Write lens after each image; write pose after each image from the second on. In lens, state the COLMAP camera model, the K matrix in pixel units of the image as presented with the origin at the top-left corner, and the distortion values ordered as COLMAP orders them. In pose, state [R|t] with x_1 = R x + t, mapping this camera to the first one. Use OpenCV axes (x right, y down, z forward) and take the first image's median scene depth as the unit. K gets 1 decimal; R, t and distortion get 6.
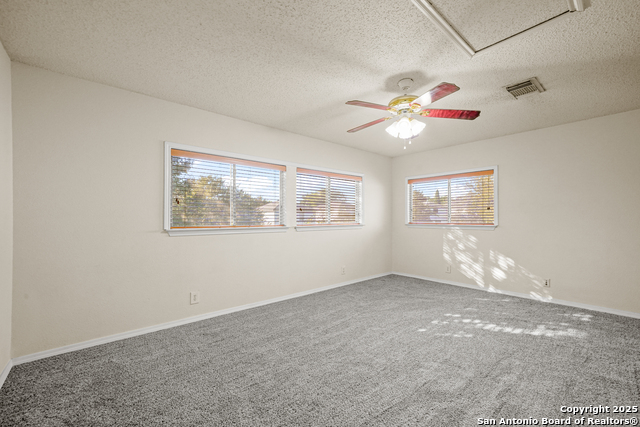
lens RADIAL K [[266.8, 0, 307.9], [0, 266.8, 213.3], [0, 0, 1]] dist [-0.001177, -0.000164]
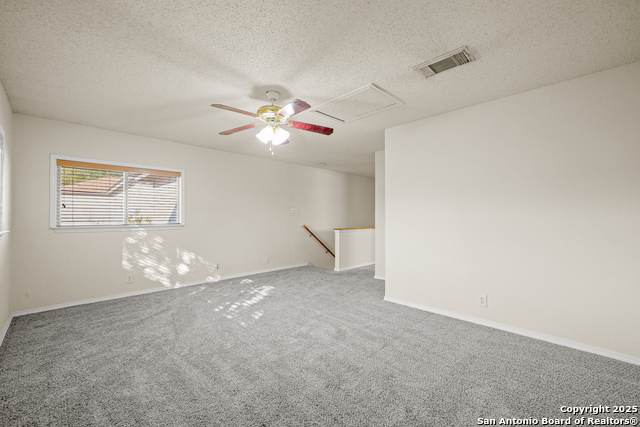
lens RADIAL K [[280.5, 0, 321.6], [0, 280.5, 212.1], [0, 0, 1]] dist [0.002284, 0.000259]
pose [[-0.074403, 0.005567, 0.997213, -0.520167], [-0.000311, 0.999984, -0.005606, 0.002126], [-0.997228, -0.000727, -0.074400, 0.579972]]
